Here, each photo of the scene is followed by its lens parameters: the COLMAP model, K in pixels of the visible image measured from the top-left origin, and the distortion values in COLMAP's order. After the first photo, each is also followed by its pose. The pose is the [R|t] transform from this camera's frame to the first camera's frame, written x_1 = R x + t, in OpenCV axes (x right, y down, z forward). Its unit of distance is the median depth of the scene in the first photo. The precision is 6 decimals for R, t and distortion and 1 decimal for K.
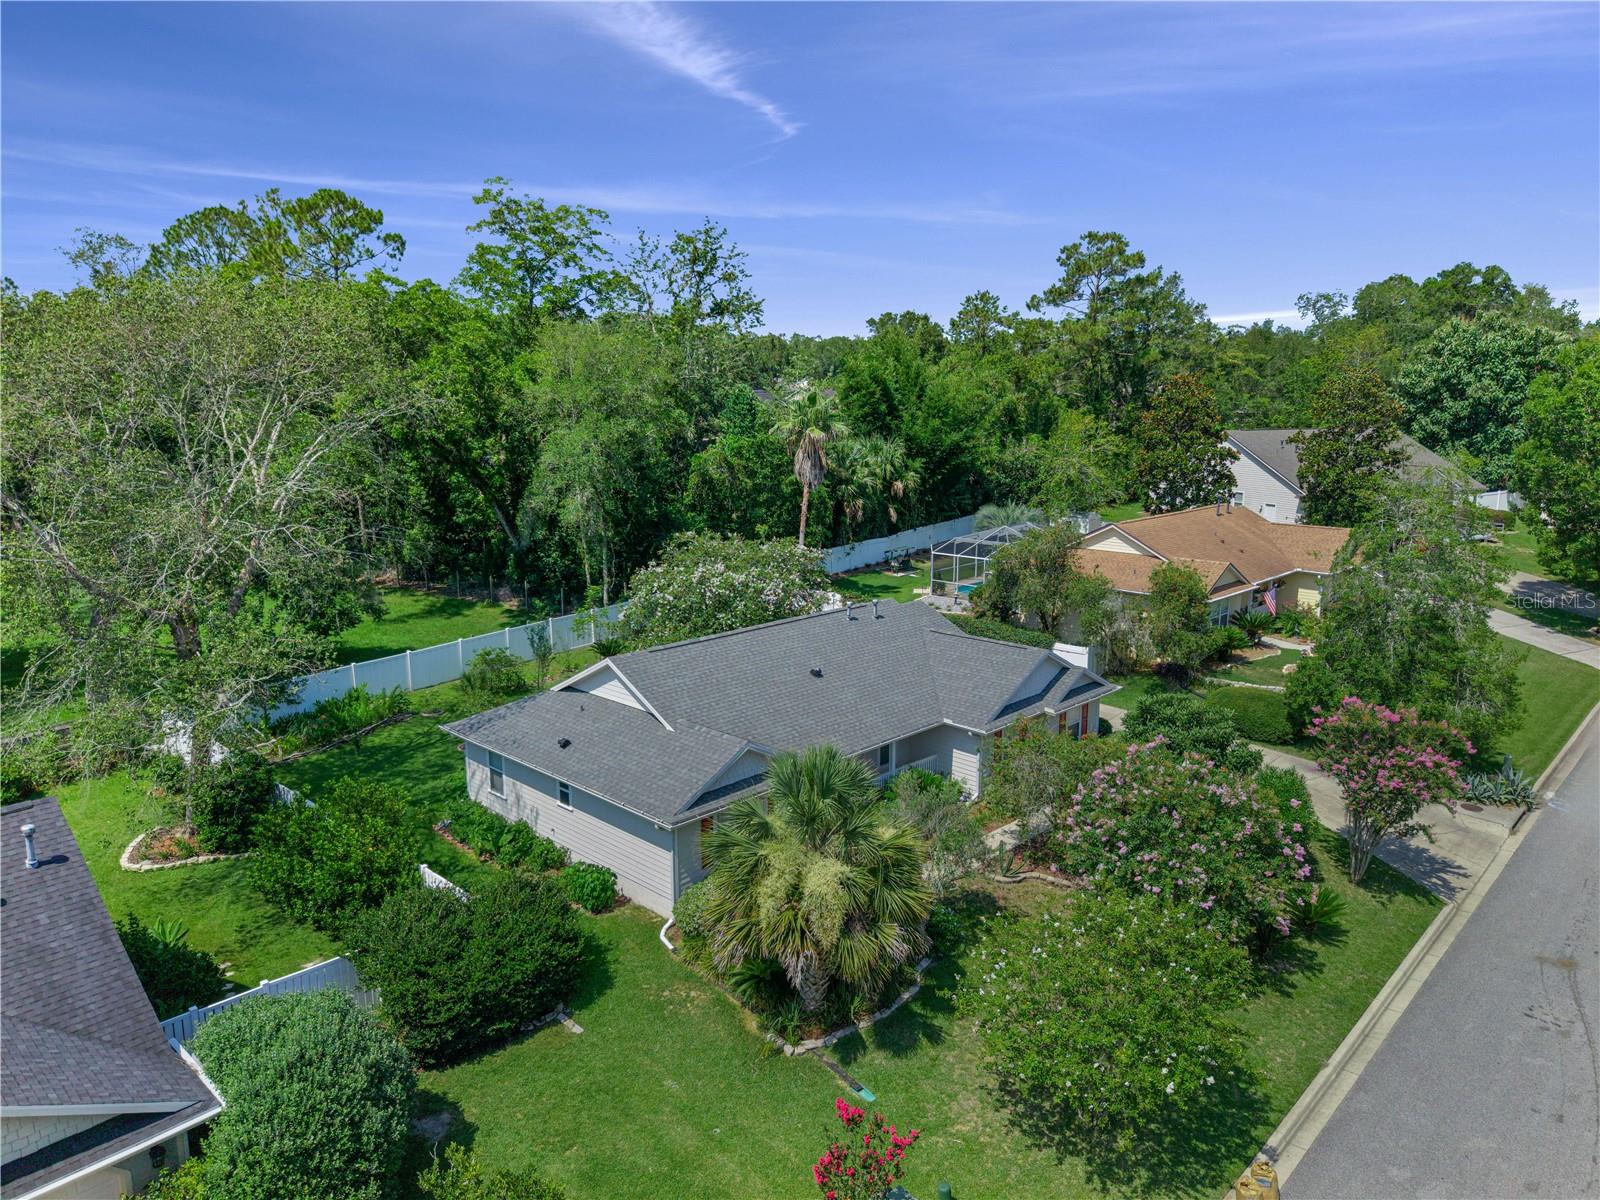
lens RADIAL K [[1060.8, 0, 800.0], [0, 1060.8, 600.0], [0, 0, 1]] dist [-0.005298, -0.001374]
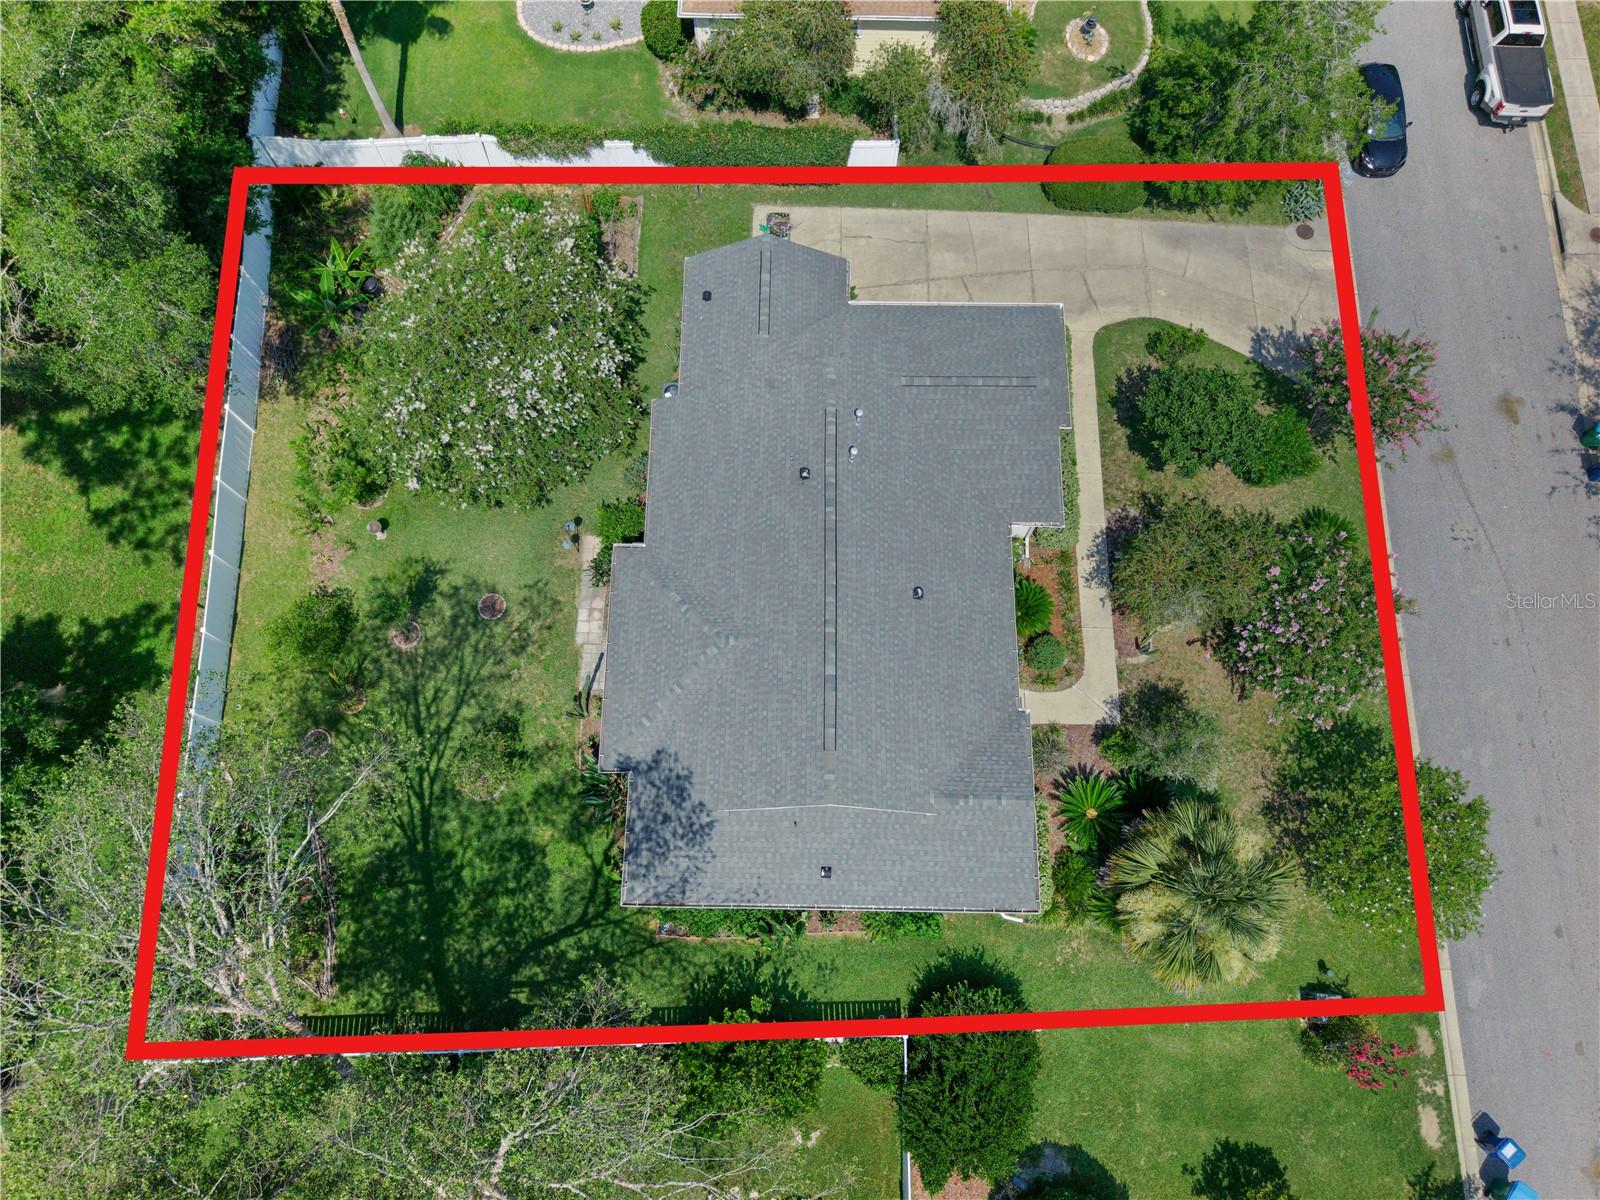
lens RADIAL K [[1060.8, 0, 800.0], [0, 1060.8, 600.0], [0, 0, 1]] dist [-0.005298, -0.001374]
pose [[0.731280, -0.648950, 0.209984, -0.143975], [0.134866, 0.439354, 0.888133, -0.425248], [-0.668611, -0.621154, 0.408812, 0.408074]]
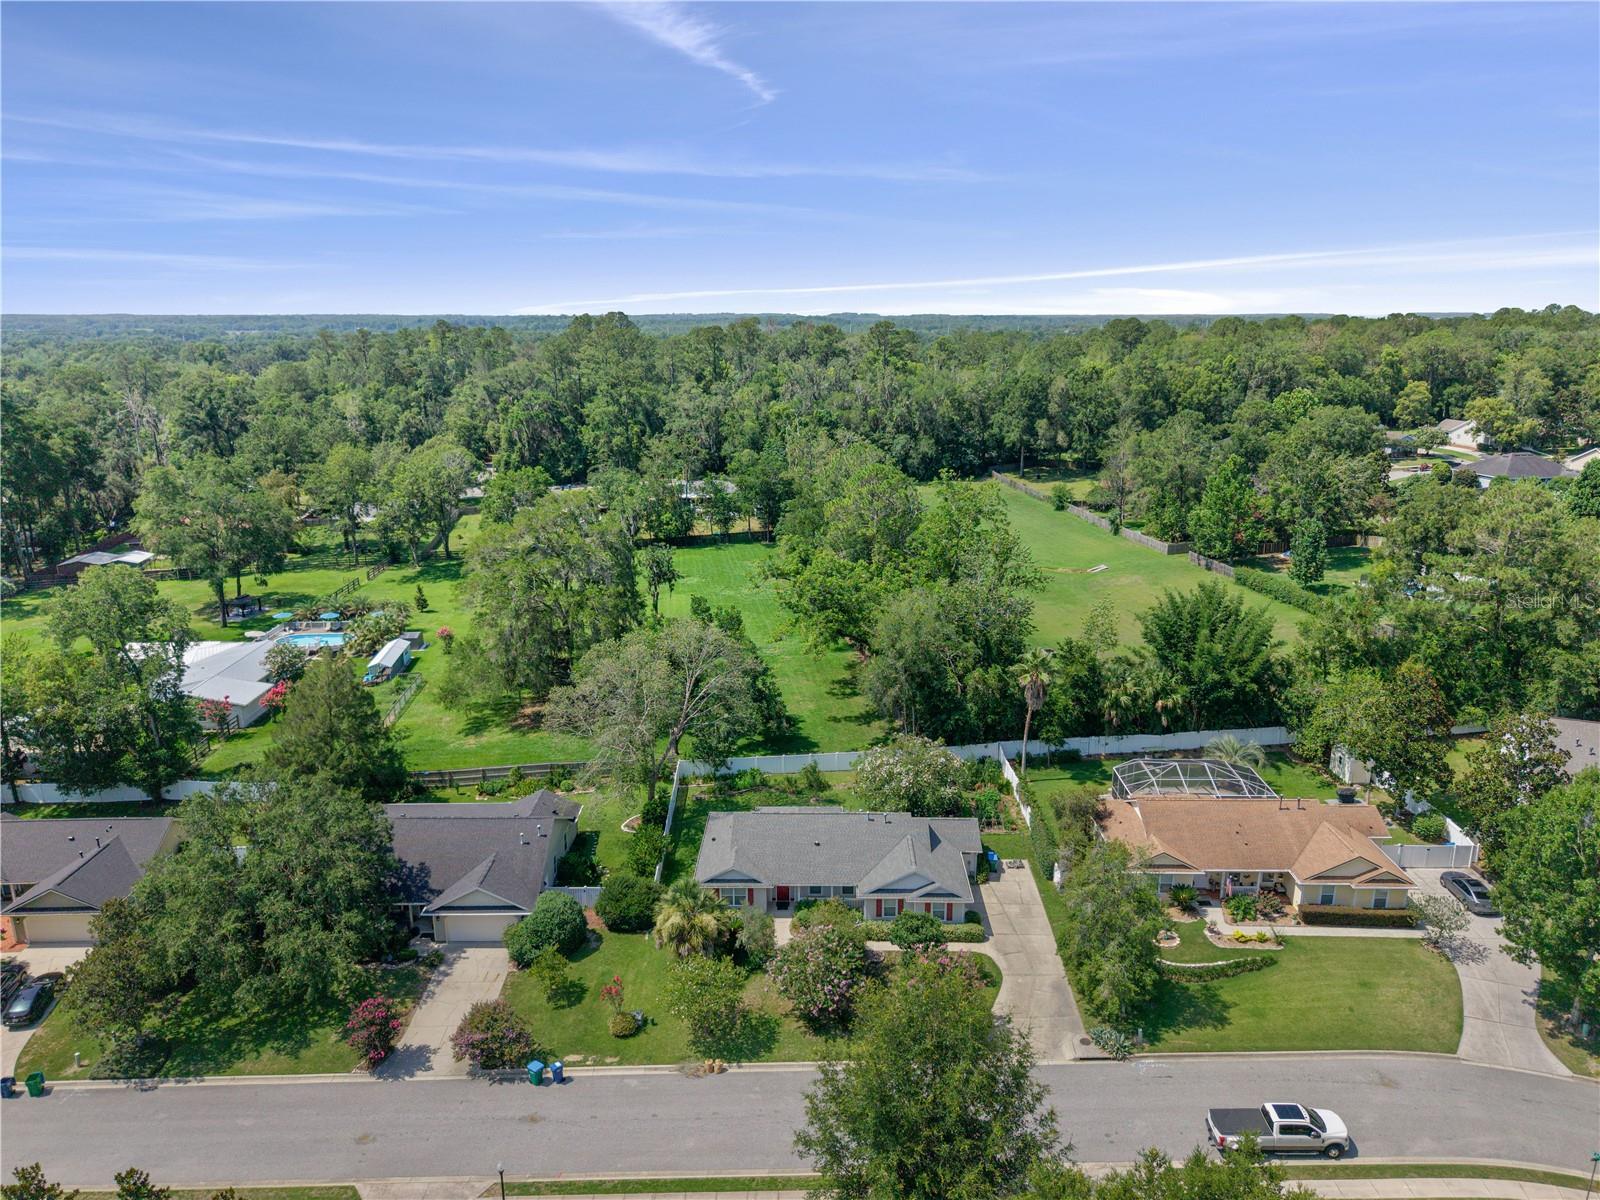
lens RADIAL K [[1111.9, 0, 800.0], [0, 1111.9, 600.0], [0, 0, 1]] dist [-0.002786, -0.003114]
pose [[0.680778, 0.187189, -0.708168, 0.908395], [-0.136277, 0.982283, 0.128640, -0.426888], [0.719701, 0.008932, 0.694226, -0.380596]]
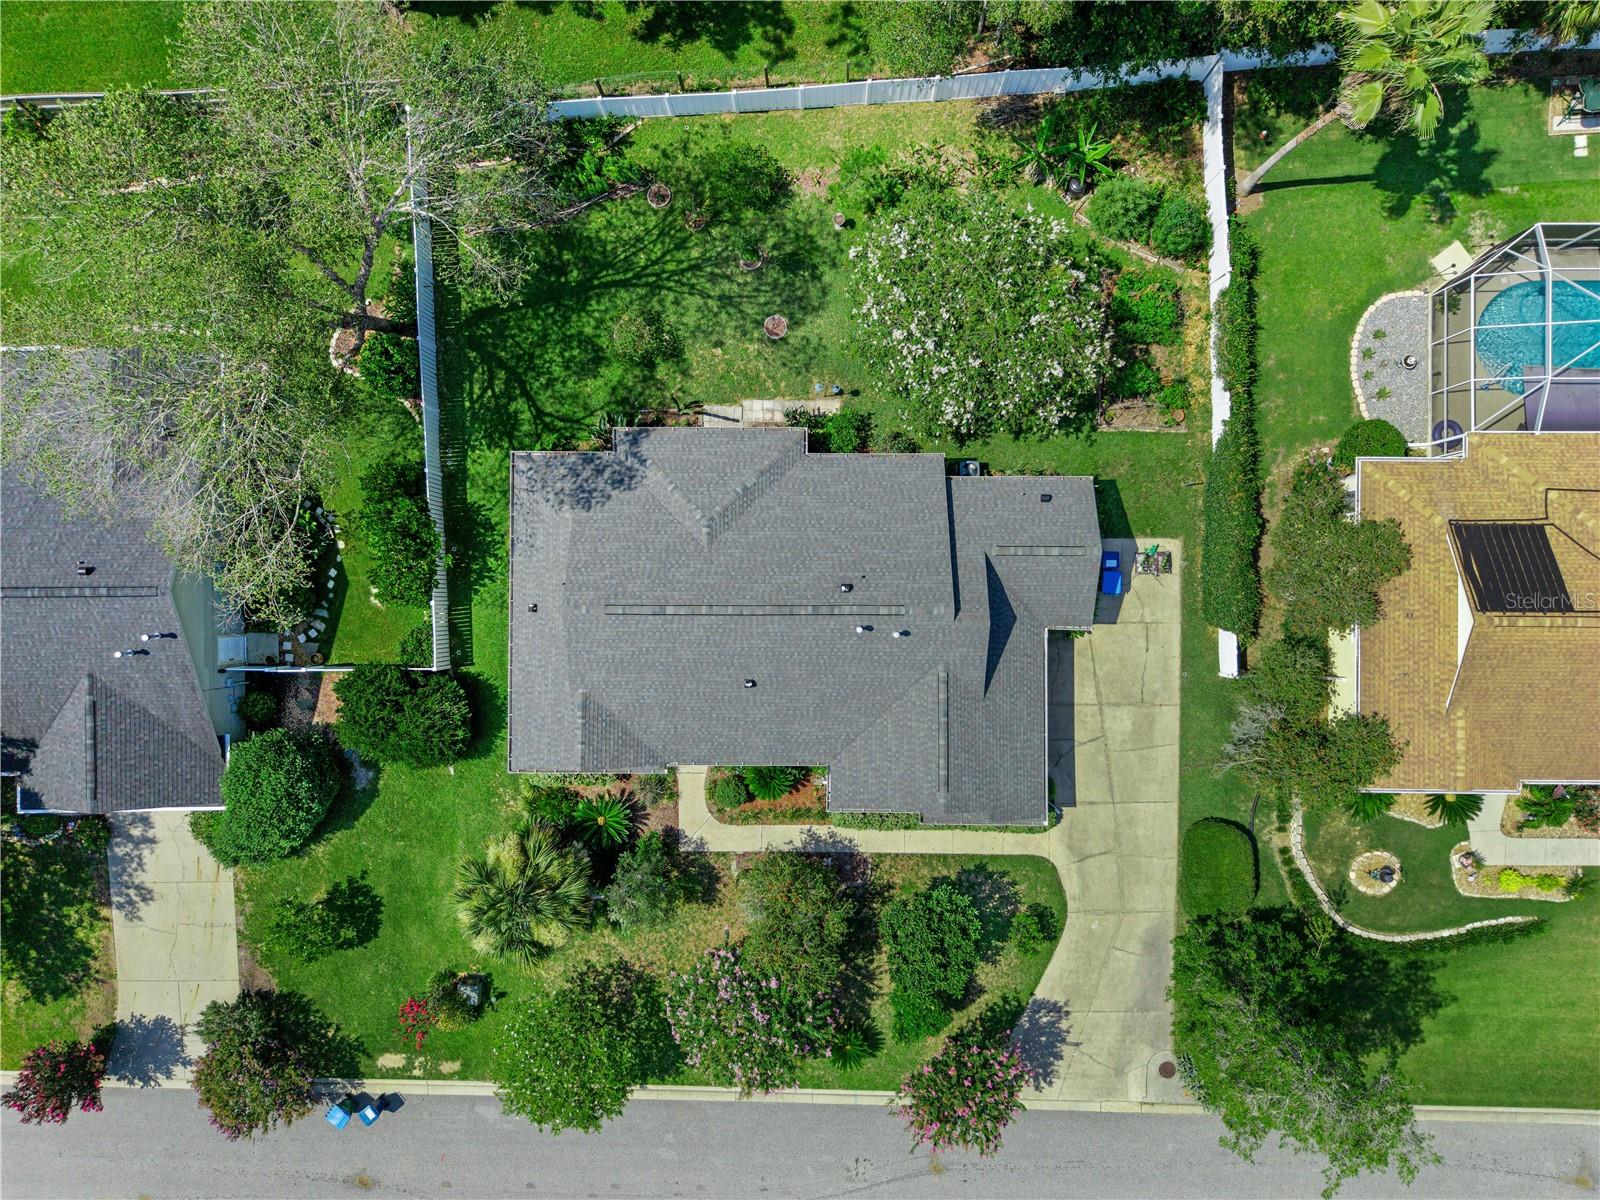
lens RADIAL K [[1094.2, 0, 851.6], [0, 1094.2, 594.9], [0, 0, 1]] dist [0.006081, -0.026987]
pose [[0.689005, 0.724756, -0.000876, 0.015416], [-0.150727, 0.144474, 0.977961, -0.609054], [0.708910, -0.673688, 0.208784, 0.527932]]
